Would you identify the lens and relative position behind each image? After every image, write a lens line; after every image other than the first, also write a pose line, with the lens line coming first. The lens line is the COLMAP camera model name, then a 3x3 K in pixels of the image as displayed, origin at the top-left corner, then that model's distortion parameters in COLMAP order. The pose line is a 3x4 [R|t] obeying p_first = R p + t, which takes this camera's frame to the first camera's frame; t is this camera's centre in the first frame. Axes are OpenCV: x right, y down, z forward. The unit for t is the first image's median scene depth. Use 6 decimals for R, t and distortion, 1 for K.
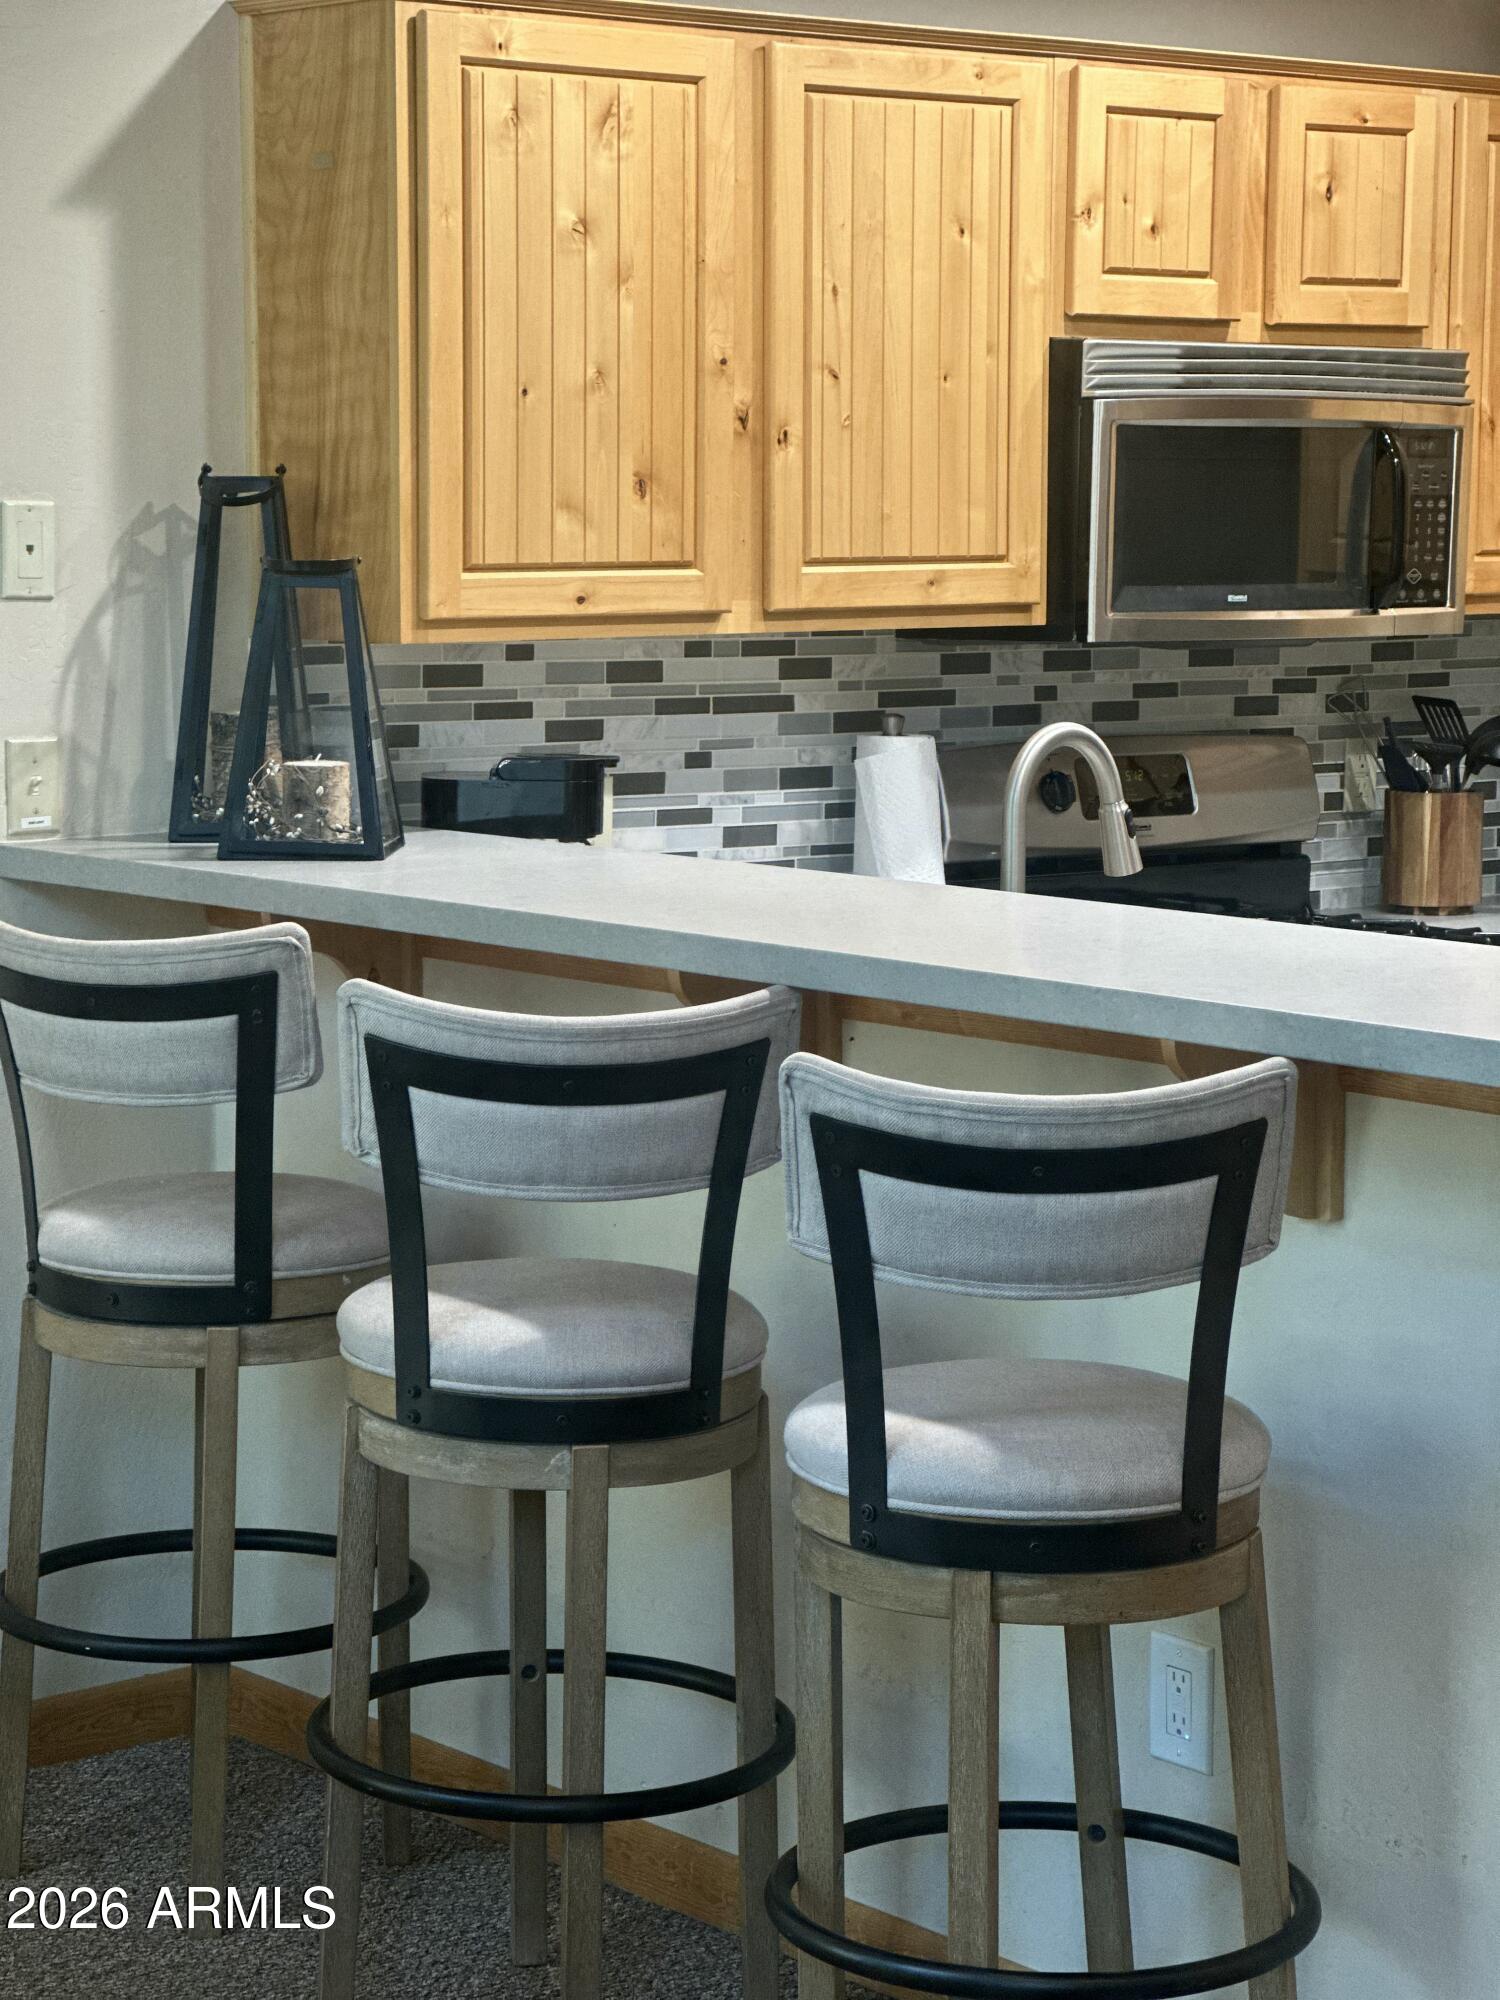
lens RADIAL K [[4449.8, 0, 741.1], [0, 4449.8, 905.9], [0, 0, 1]] dist [0.236779, 0.049555]
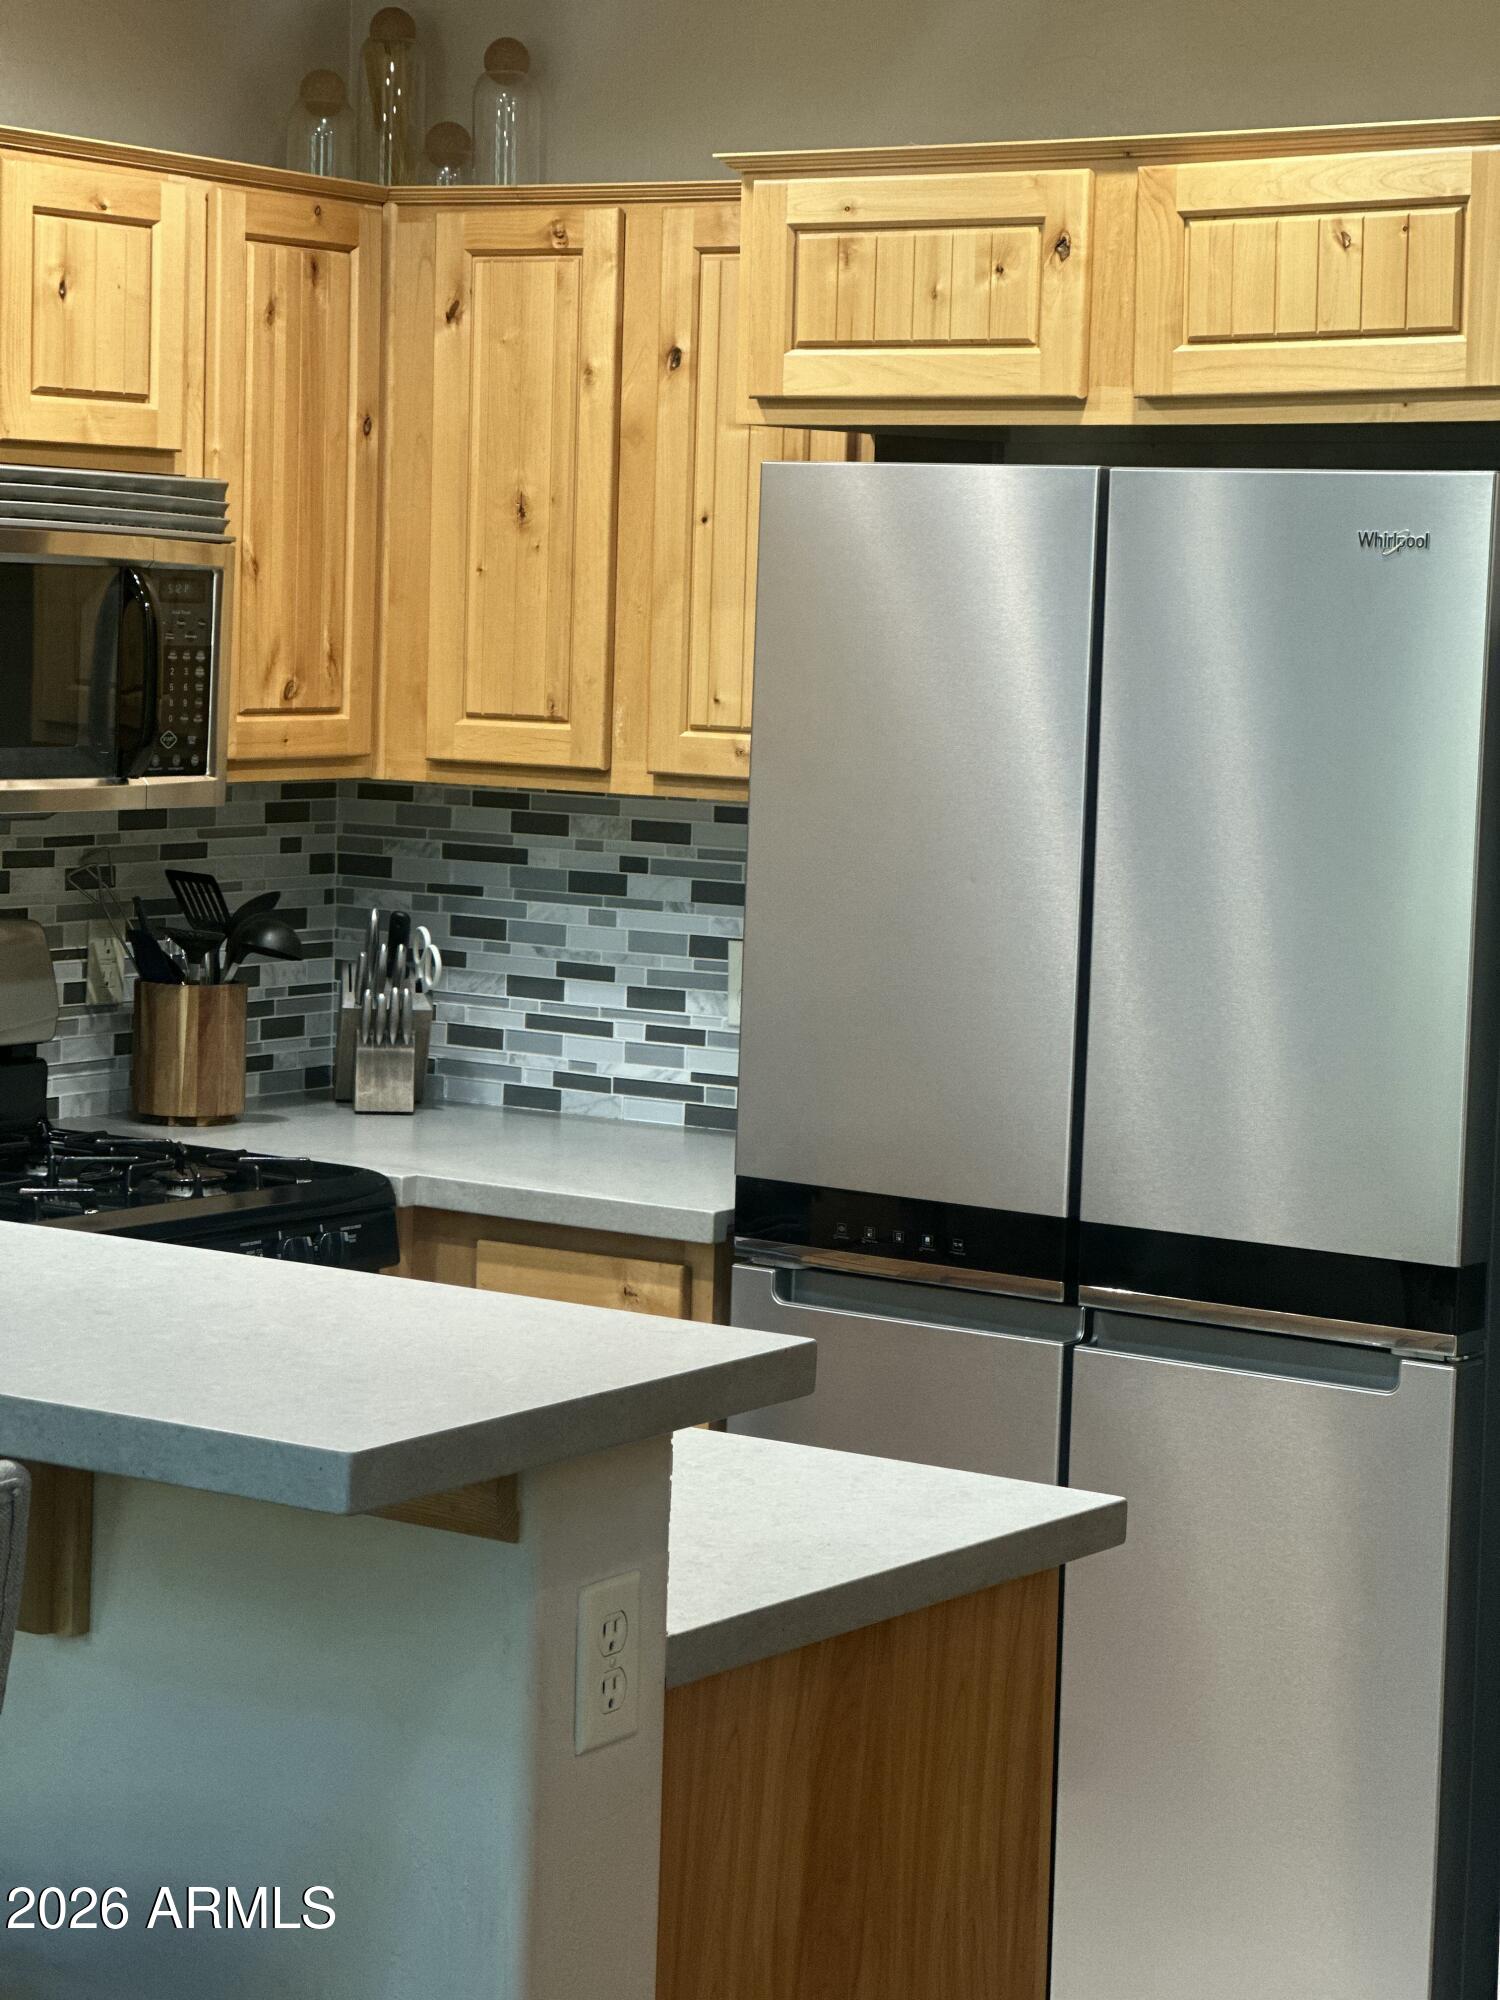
lens RADIAL K [[4449.8, 0, 741.1], [0, 4449.8, 905.9], [0, 0, 1]] dist [0.236779, 0.049555]
pose [[0.960722, 0.001889, 0.277506, 0.017727], [0.003118, 0.999840, -0.017602, -0.025710], [-0.277495, 0.017776, 0.960563, 0.144721]]
